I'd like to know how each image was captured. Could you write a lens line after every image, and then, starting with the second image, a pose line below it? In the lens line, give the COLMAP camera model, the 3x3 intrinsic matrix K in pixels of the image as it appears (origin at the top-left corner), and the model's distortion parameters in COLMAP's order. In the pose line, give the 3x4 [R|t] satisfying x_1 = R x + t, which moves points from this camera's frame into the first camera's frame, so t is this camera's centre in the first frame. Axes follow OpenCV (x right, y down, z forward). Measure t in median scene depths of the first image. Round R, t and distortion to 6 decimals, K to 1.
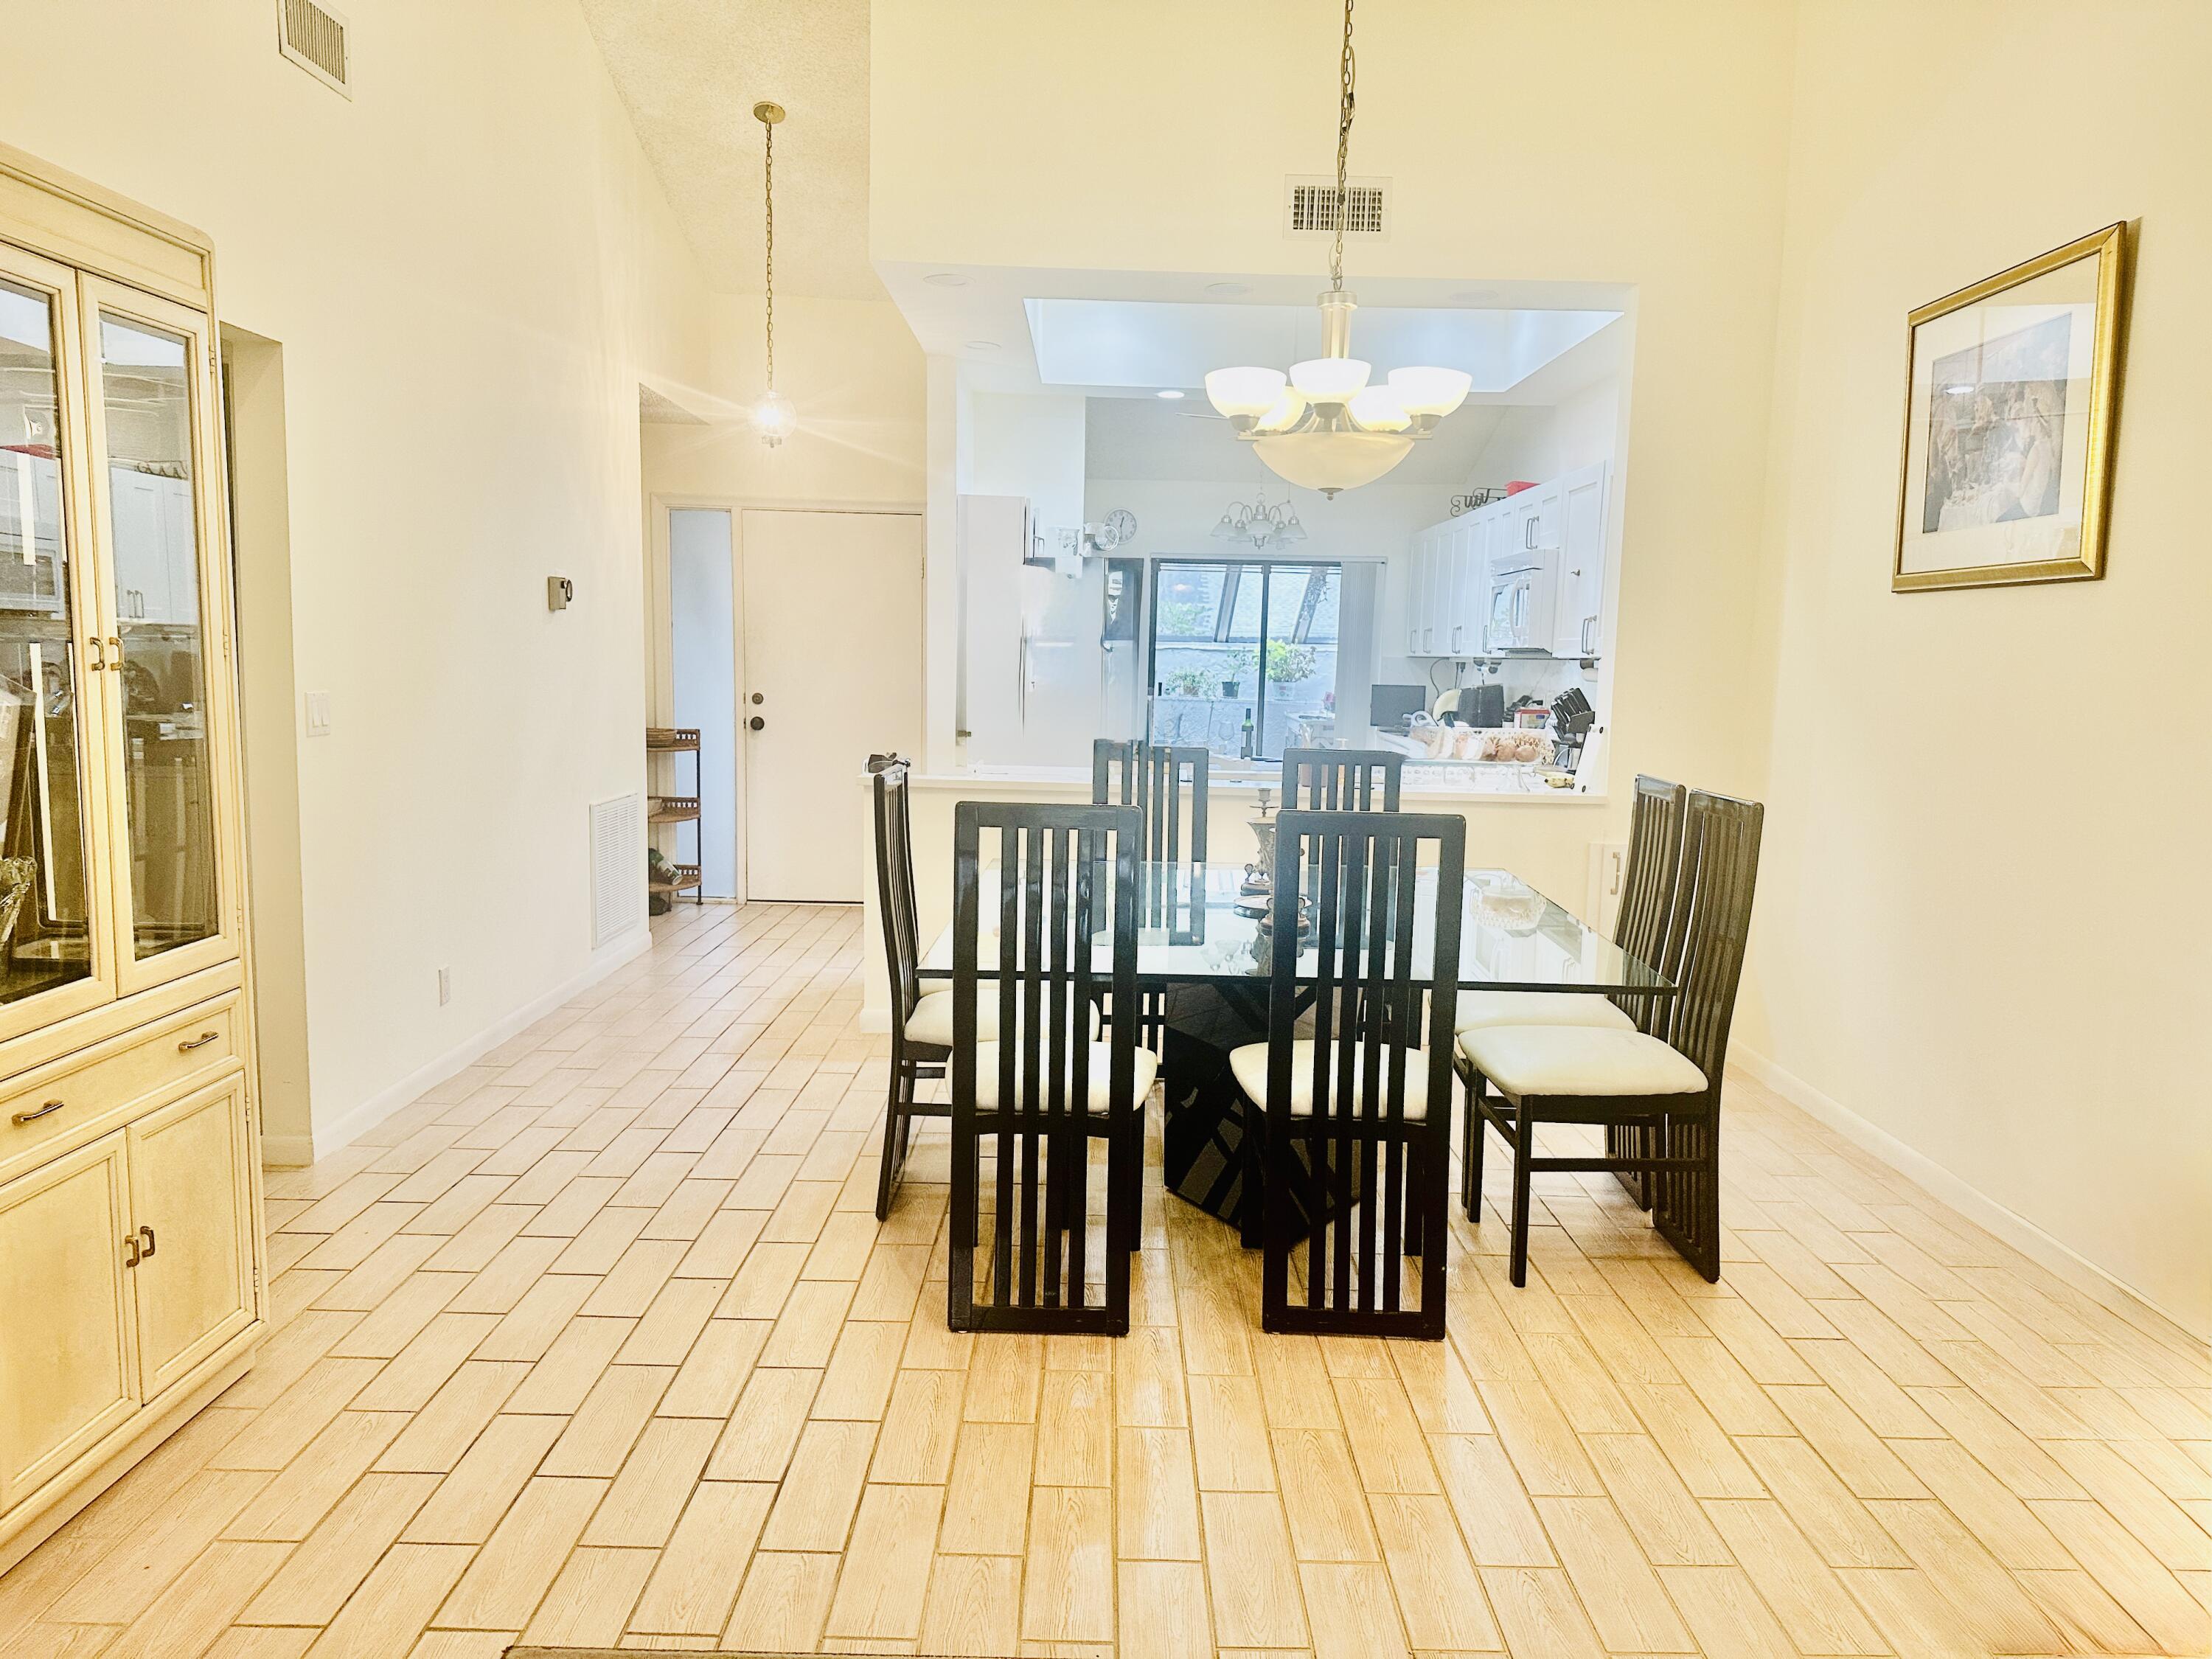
lens RADIAL K [[1542.7, 0, 1106.0], [0, 1542.7, 829.5], [0, 0, 1]] dist [0.093020, -0.144651]
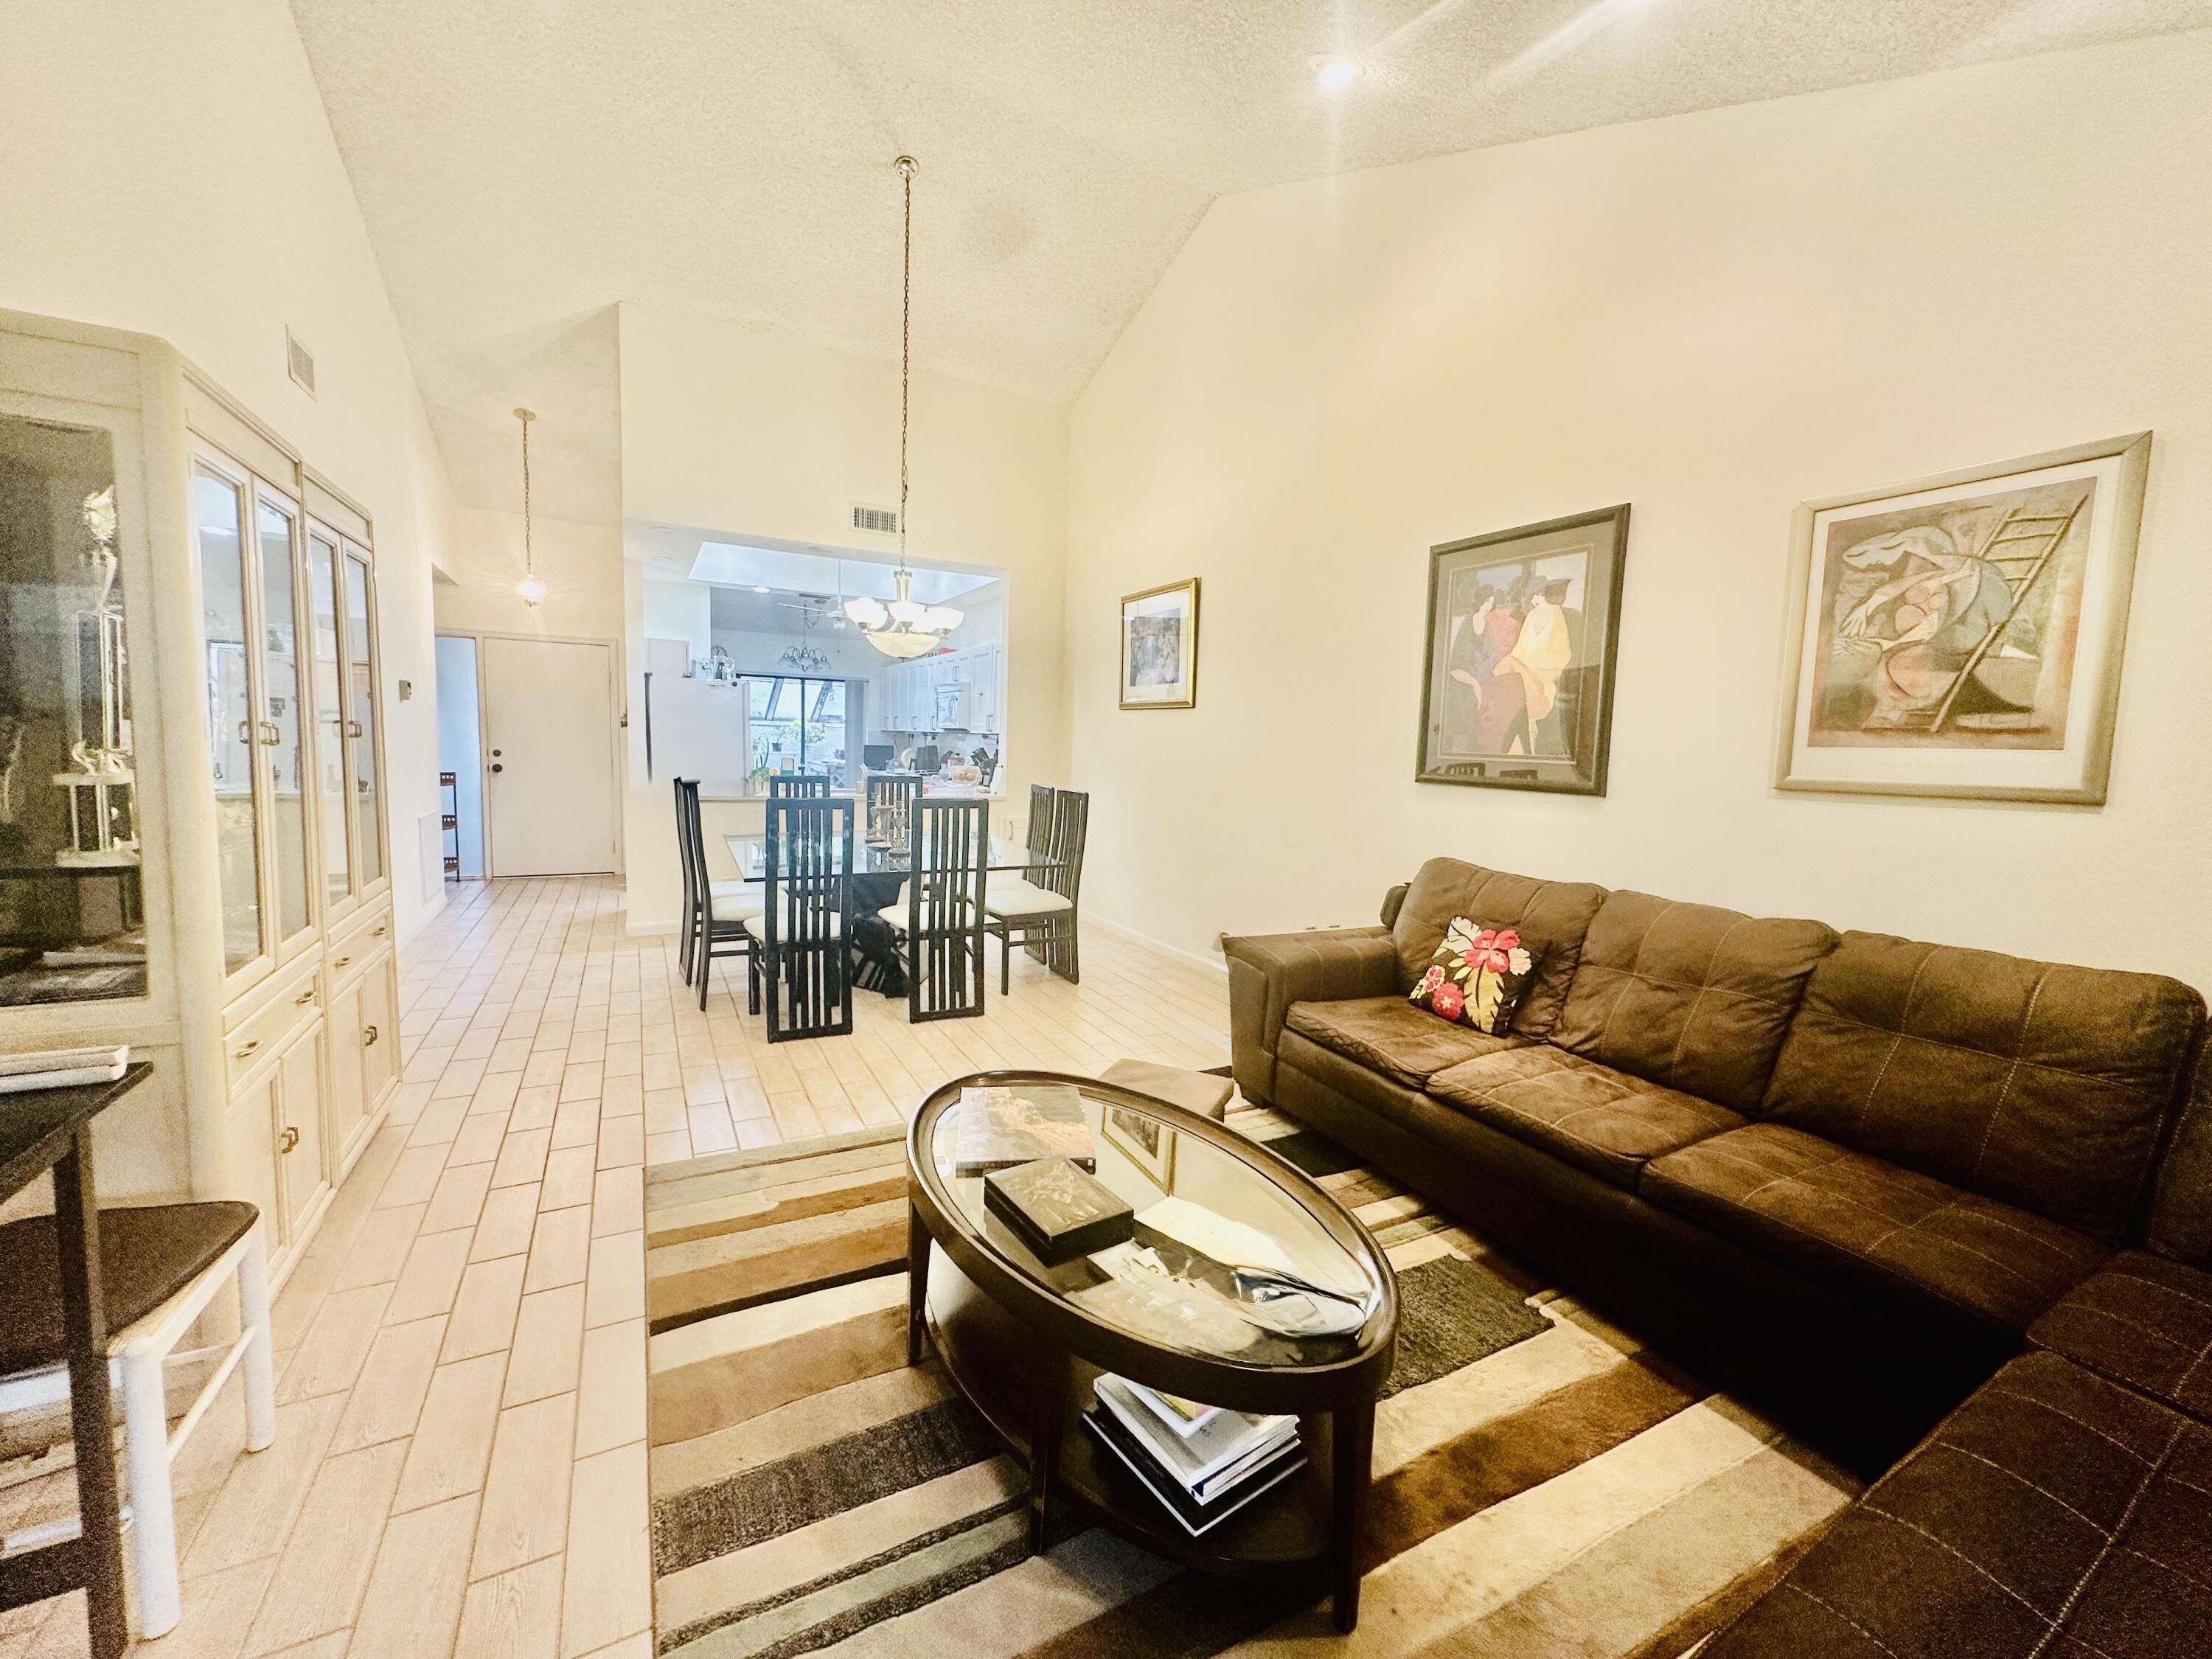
lens RADIAL K [[887.2, 0, 1100.4], [0, 887.2, 825.0], [0, 0, 1]] dist [-0.014248, 0.002359]
pose [[0.884820, -0.038149, 0.464368, -0.164664], [0.039349, 0.999200, 0.007110, 0.017365], [-0.464268, 0.011982, 0.885614, -0.203298]]
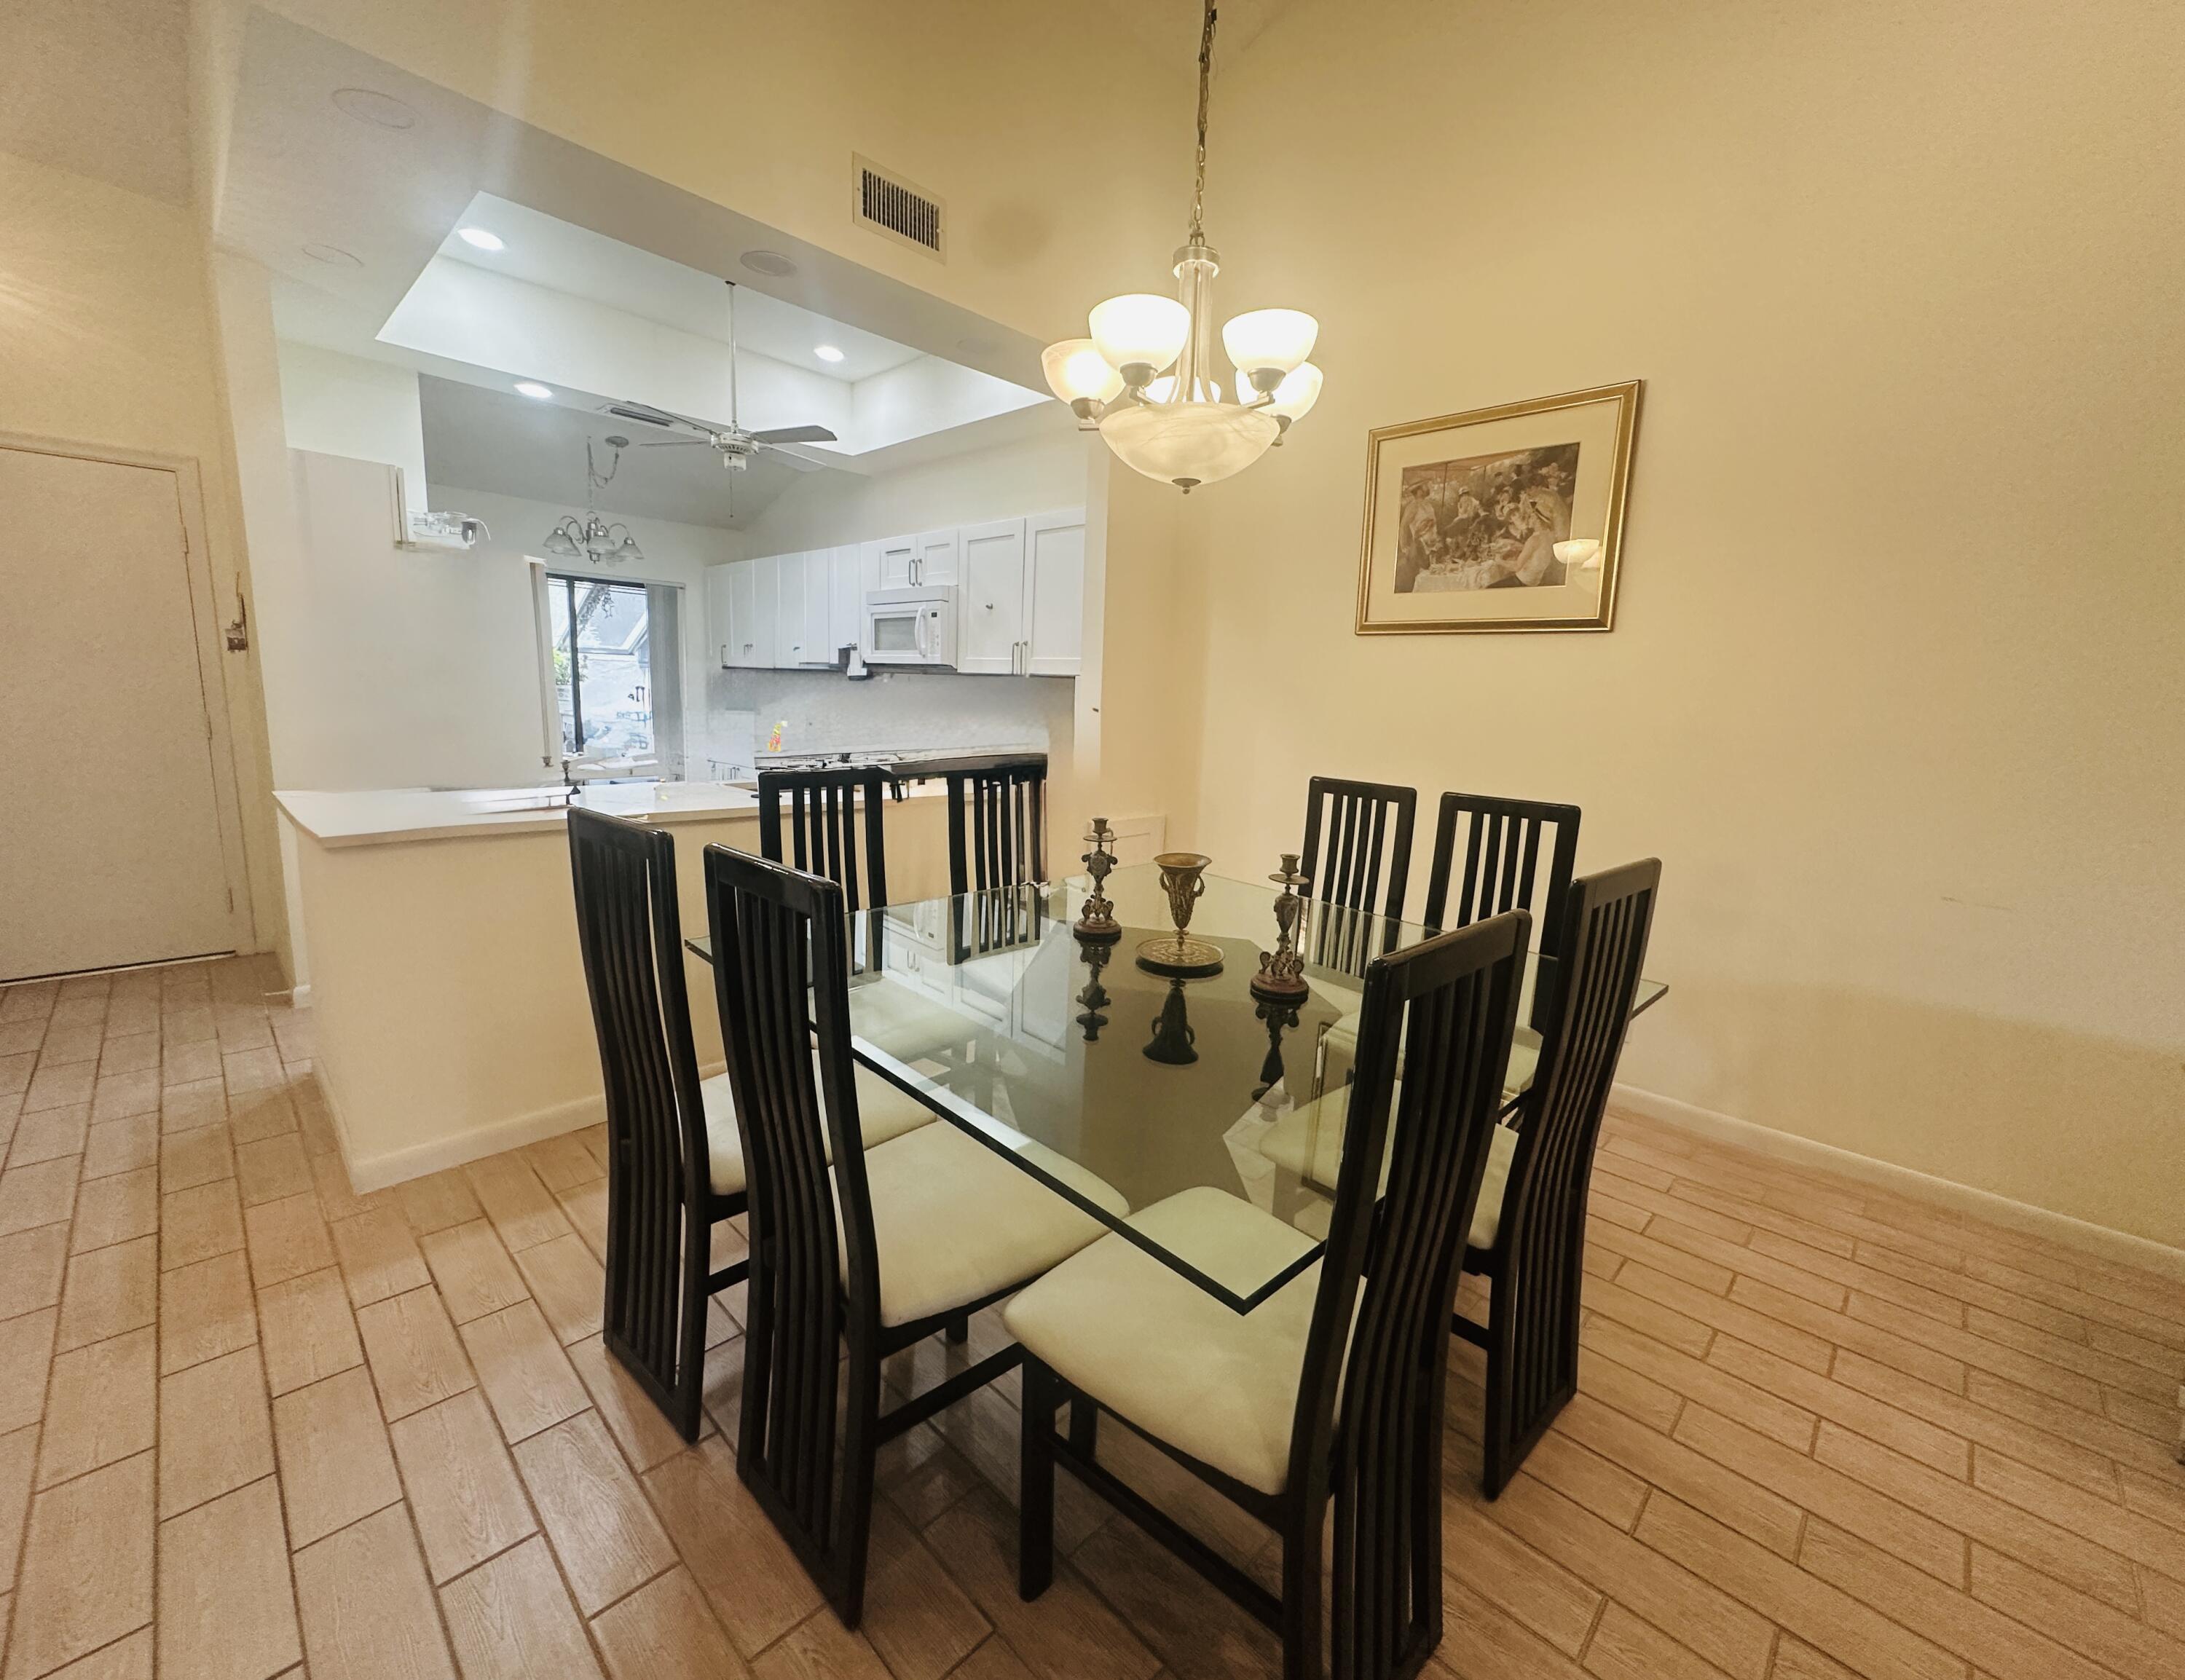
lens RADIAL K [[866.5, 0, 1110.0], [0, 866.5, 833.7], [0, 0, 1]] dist [-0.000987, 0.005630]
pose [[0.684535, -0.120001, 0.719035, -0.221893], [0.061079, 0.992331, 0.107465, -0.063576], [-0.726416, -0.029646, 0.686615, 0.564974]]
